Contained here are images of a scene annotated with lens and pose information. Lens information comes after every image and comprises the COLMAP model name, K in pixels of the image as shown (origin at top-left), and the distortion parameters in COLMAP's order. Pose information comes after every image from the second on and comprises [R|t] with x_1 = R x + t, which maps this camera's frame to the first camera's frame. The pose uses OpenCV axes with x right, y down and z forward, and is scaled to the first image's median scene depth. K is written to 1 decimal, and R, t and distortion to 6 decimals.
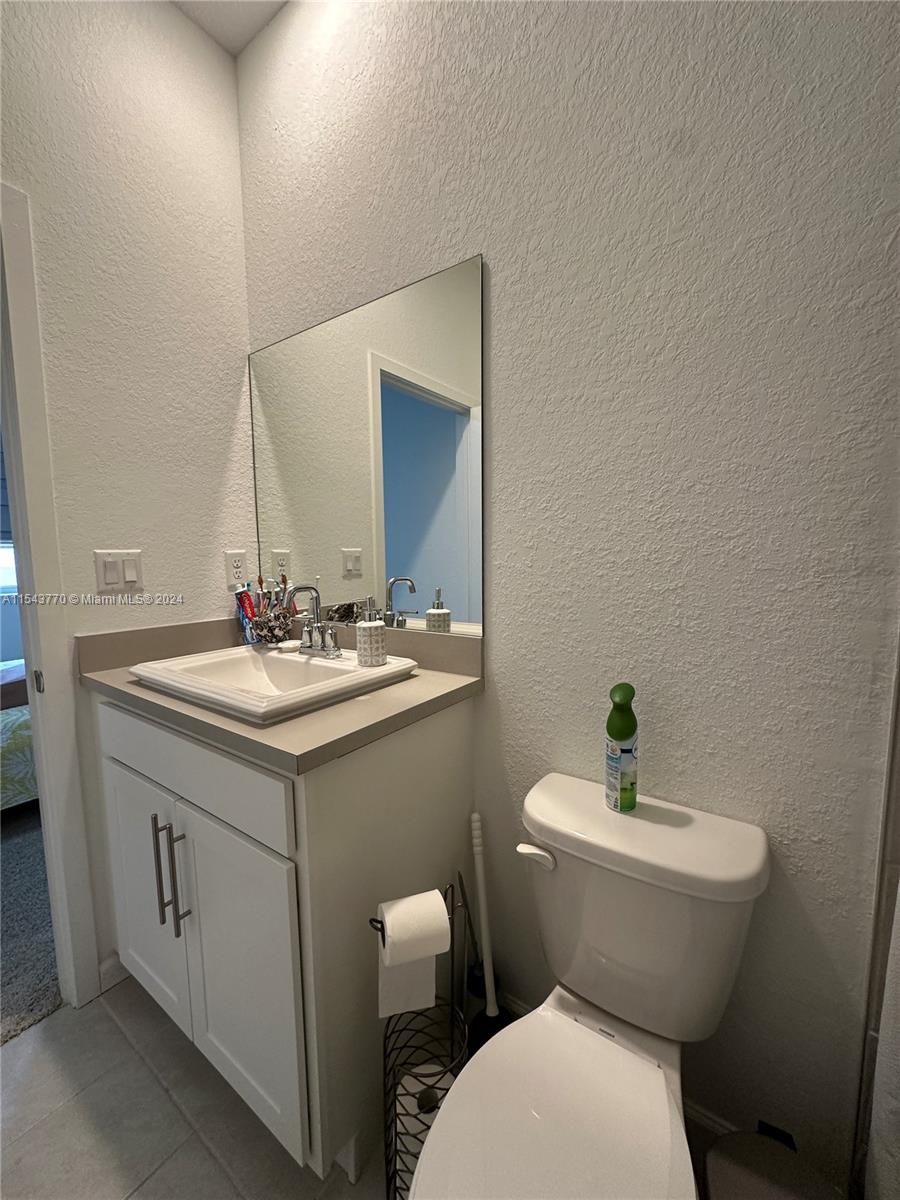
lens RADIAL K [[479.5, 0, 451.4], [0, 479.5, 598.7], [0, 0, 1]] dist [-0.006214, 0.001189]
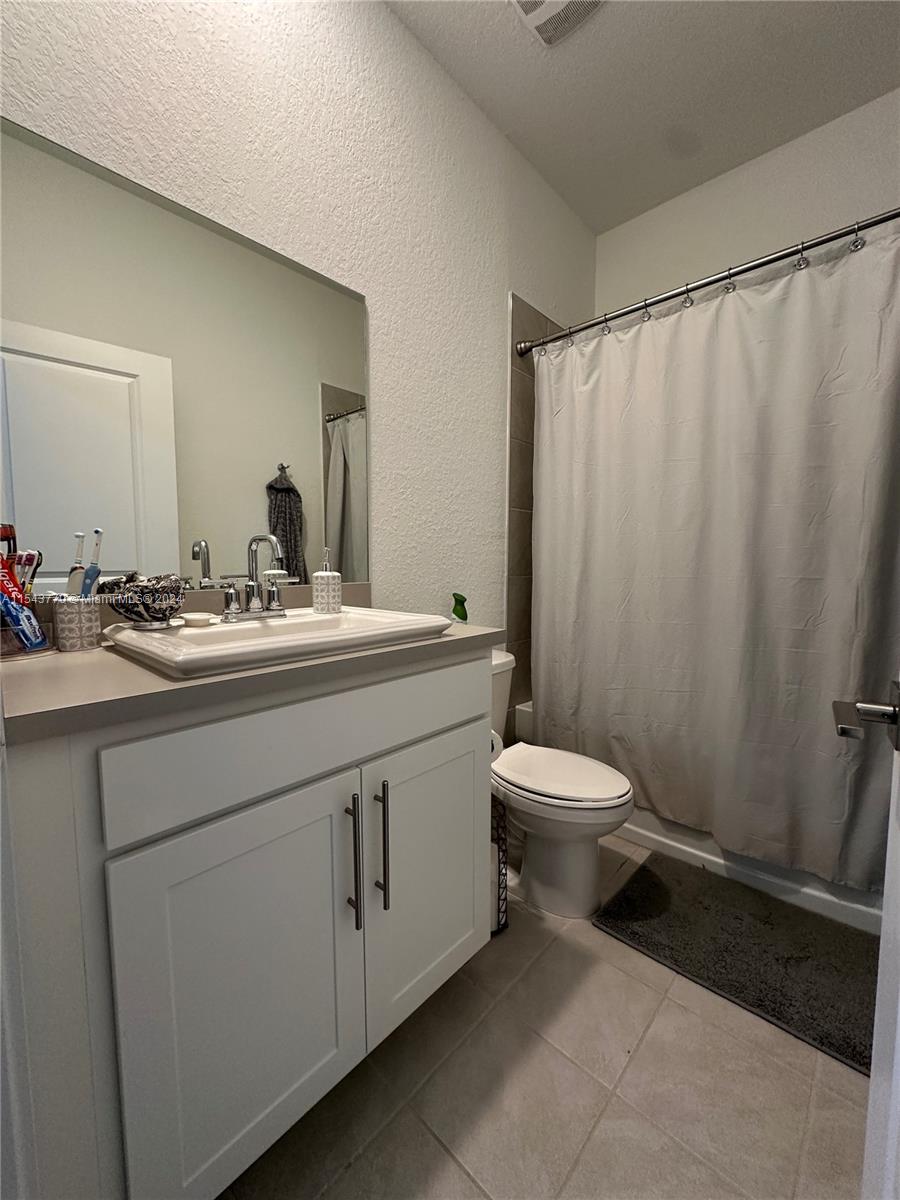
lens RADIAL K [[479.5, 0, 459.0], [0, 479.5, 603.2], [0, 0, 1]] dist [-0.006214, 0.001189]
pose [[0.120881, -0.068577, 0.990295, -1.210479], [0.100085, 0.993369, 0.056573, 0.089115], [-0.987609, 0.092275, 0.126943, 0.592598]]
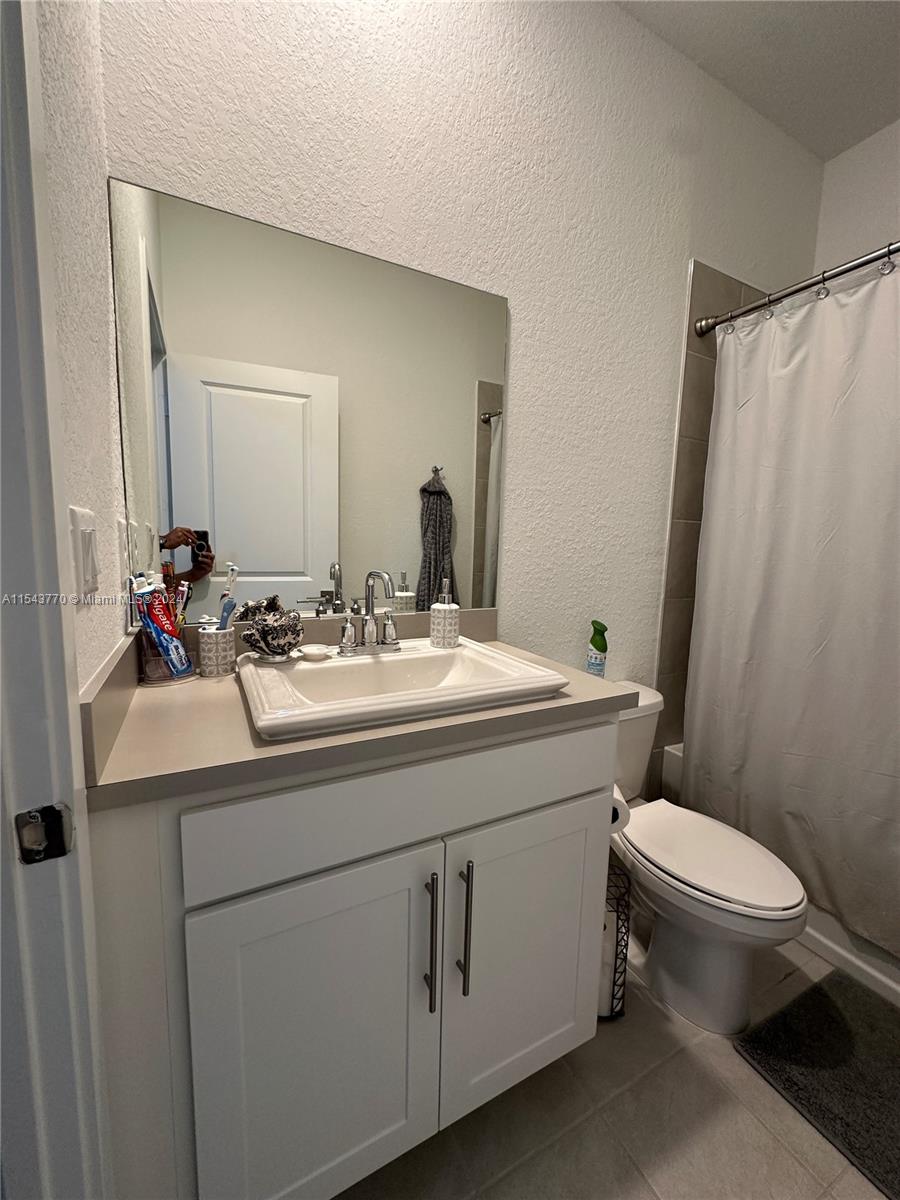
lens RADIAL K [[479.5, 0, 459.0], [0, 479.5, 599.4], [0, 0, 1]] dist [-0.006214, 0.001189]
pose [[0.449362, -0.082224, 0.889558, -1.073921], [0.057484, 0.996353, 0.063056, -0.024592], [-0.891499, 0.022801, 0.452449, 0.522303]]
